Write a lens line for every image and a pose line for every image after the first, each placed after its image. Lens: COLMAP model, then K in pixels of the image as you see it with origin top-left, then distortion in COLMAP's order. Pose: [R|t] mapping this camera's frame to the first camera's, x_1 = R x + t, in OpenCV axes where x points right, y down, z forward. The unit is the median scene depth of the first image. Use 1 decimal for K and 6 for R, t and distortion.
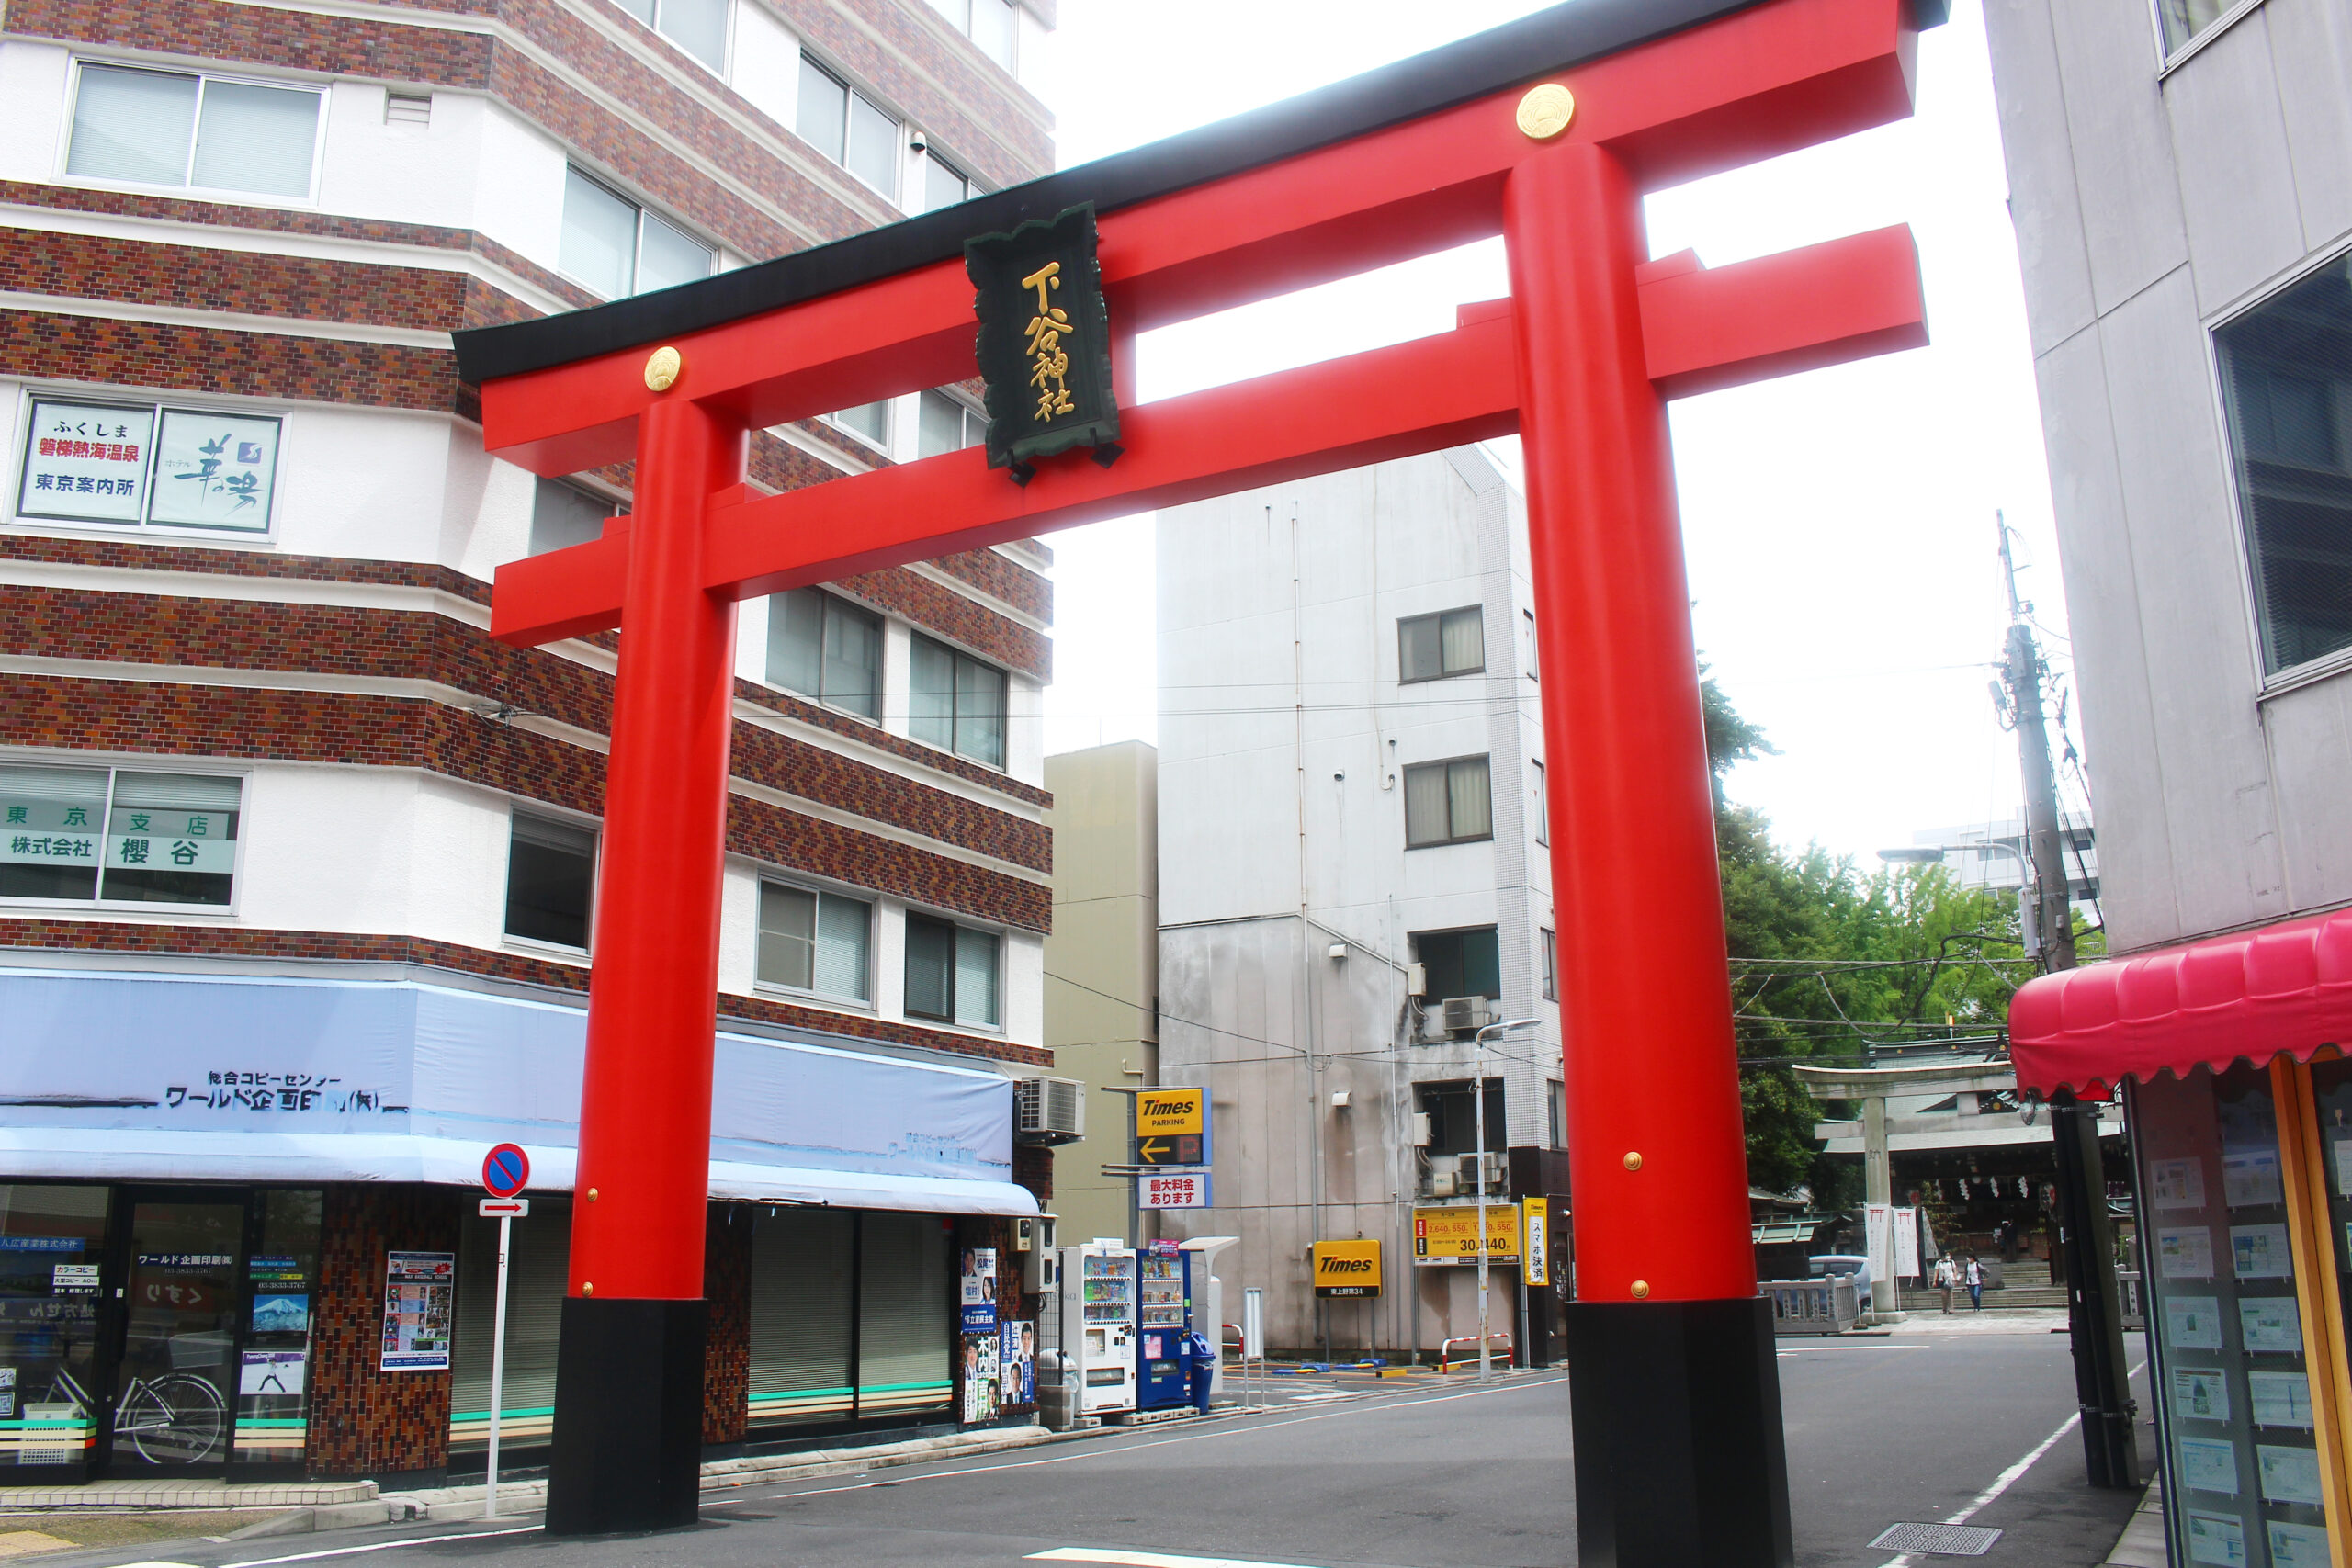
lens RADIAL K [[1956.2, 0, 1179.5], [0, 1956.2, 786.2], [0, 0, 1]] dist [-0.086365, -0.002821]
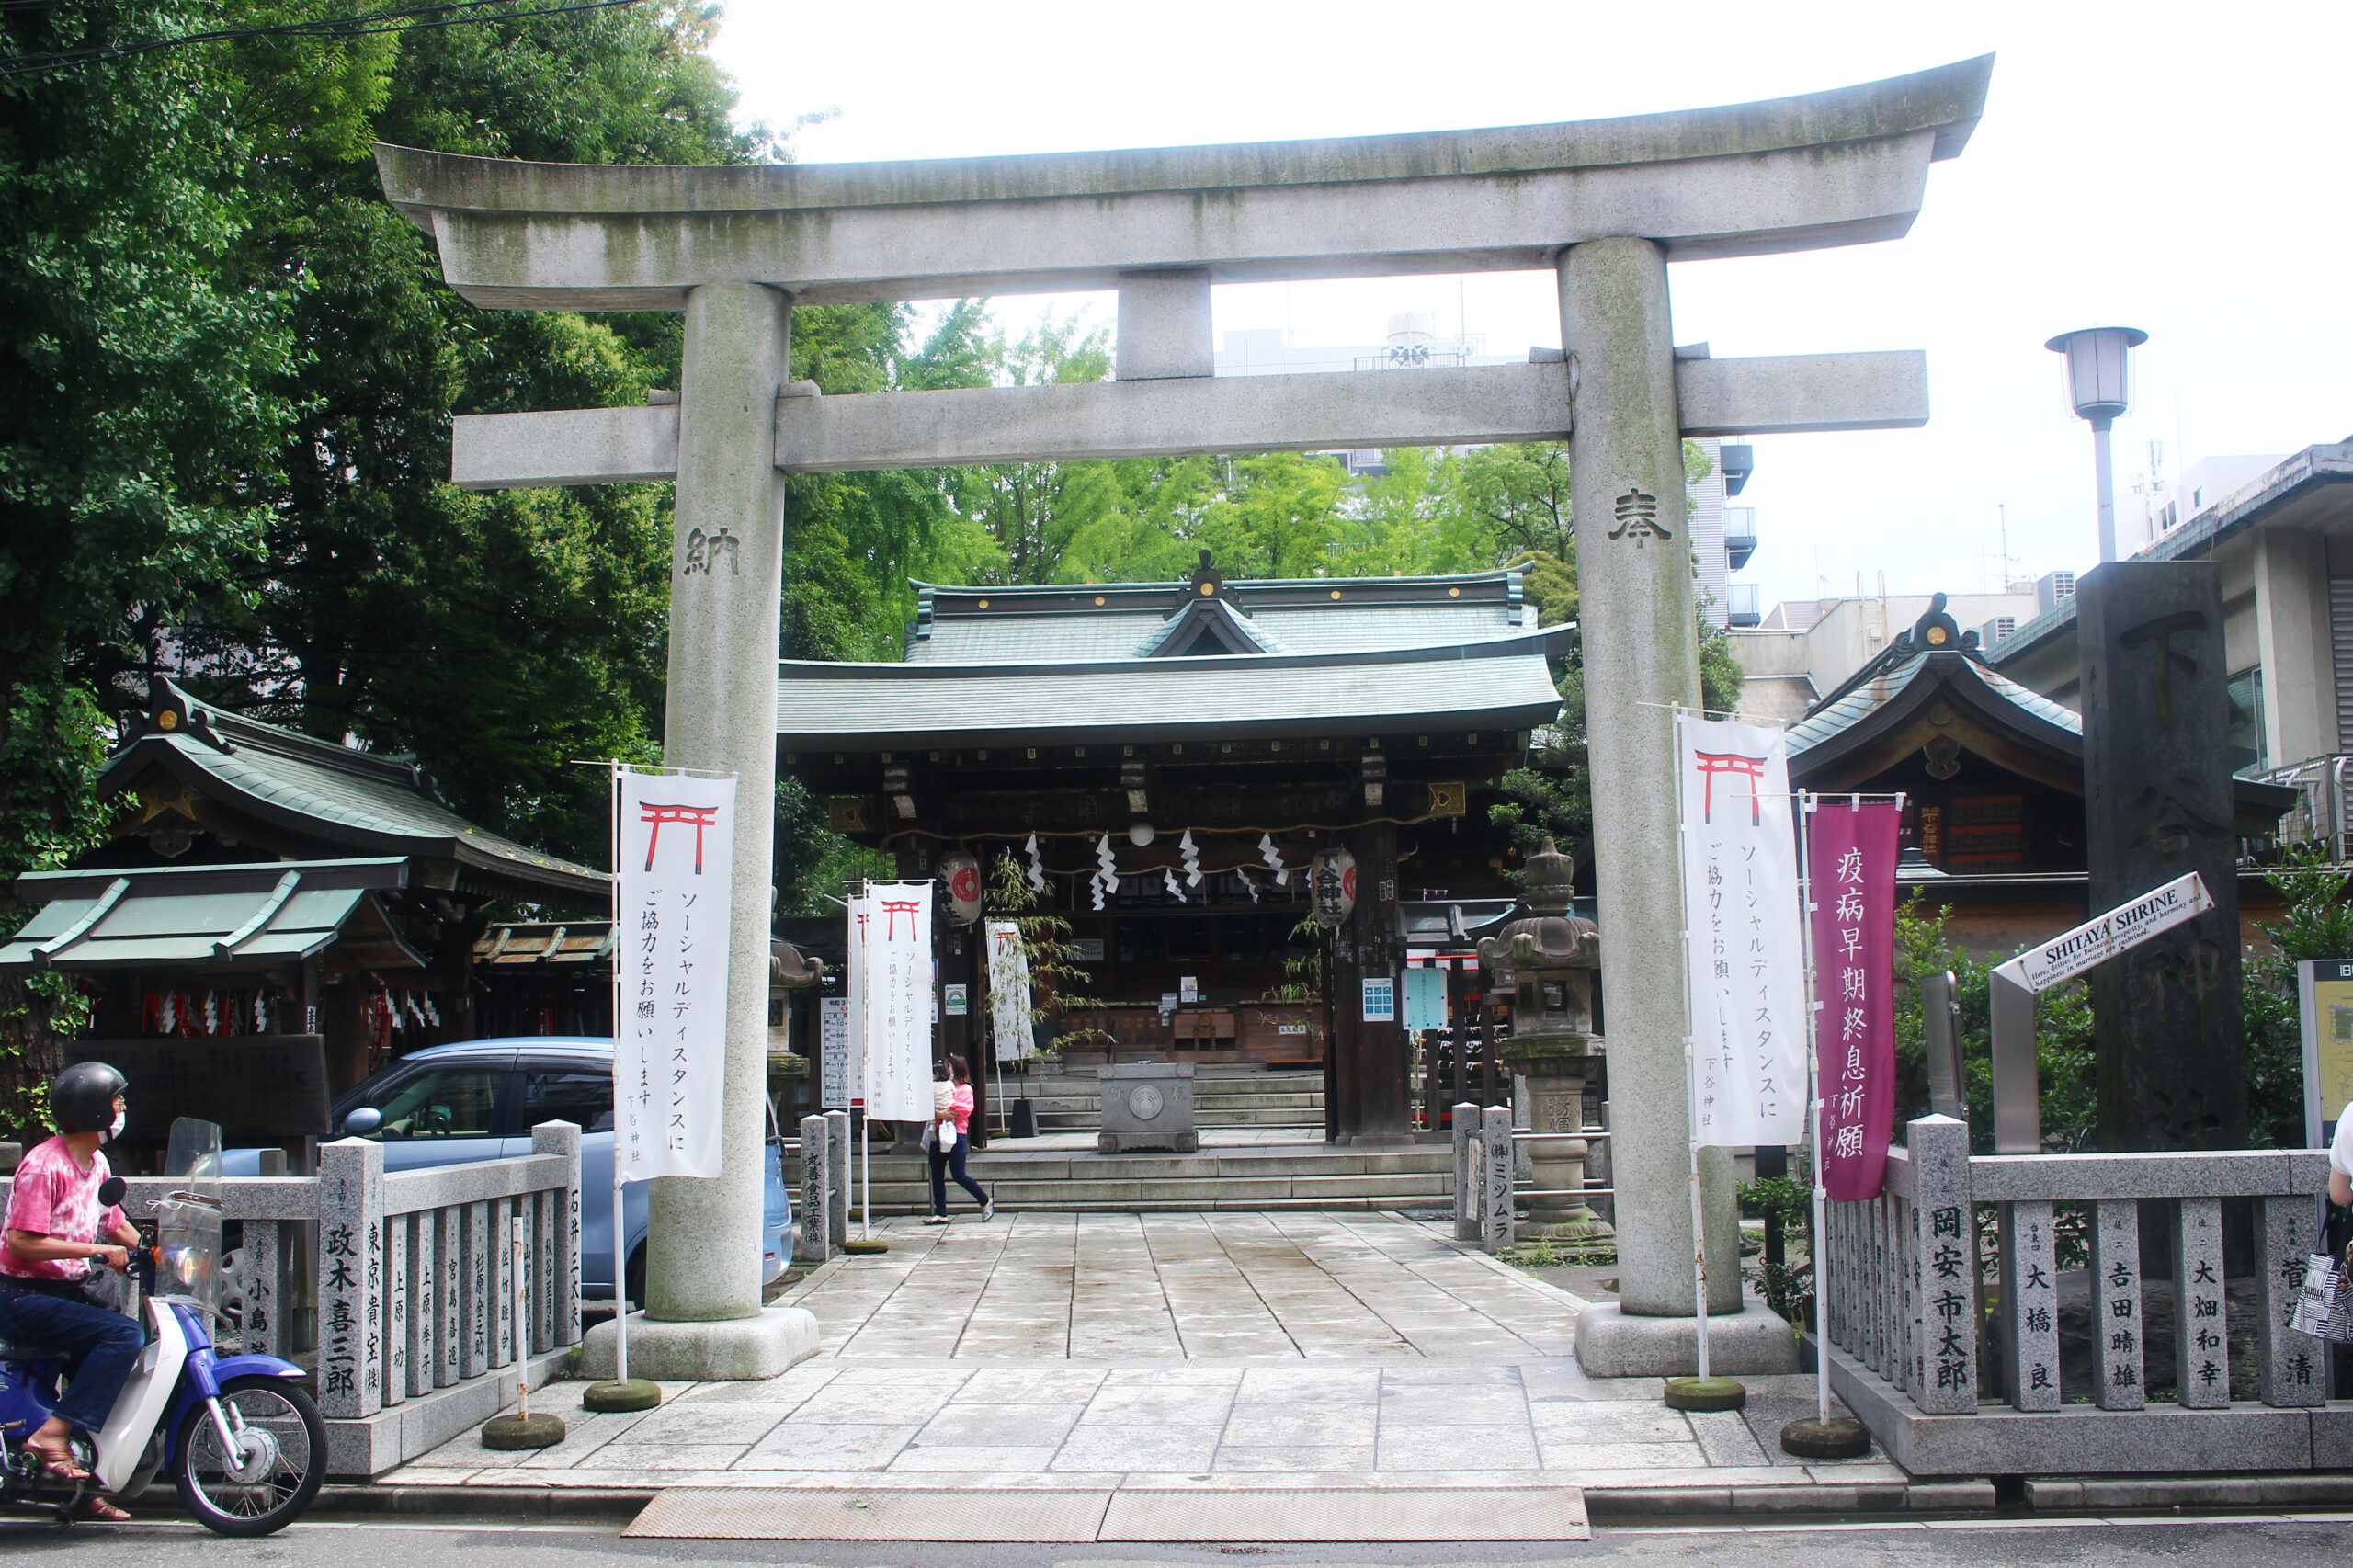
lens RADIAL K [[2309.0, 0, 1175.8], [0, 2309.0, 789.6], [0, 0, 1]] dist [-0.009972, 0.000000]
pose [[0.914195, 0.039942, 0.403301, 0.254632], [-0.088251, 0.990871, 0.101911, 0.154926], [-0.395549, -0.128758, 0.909375, 0.625611]]
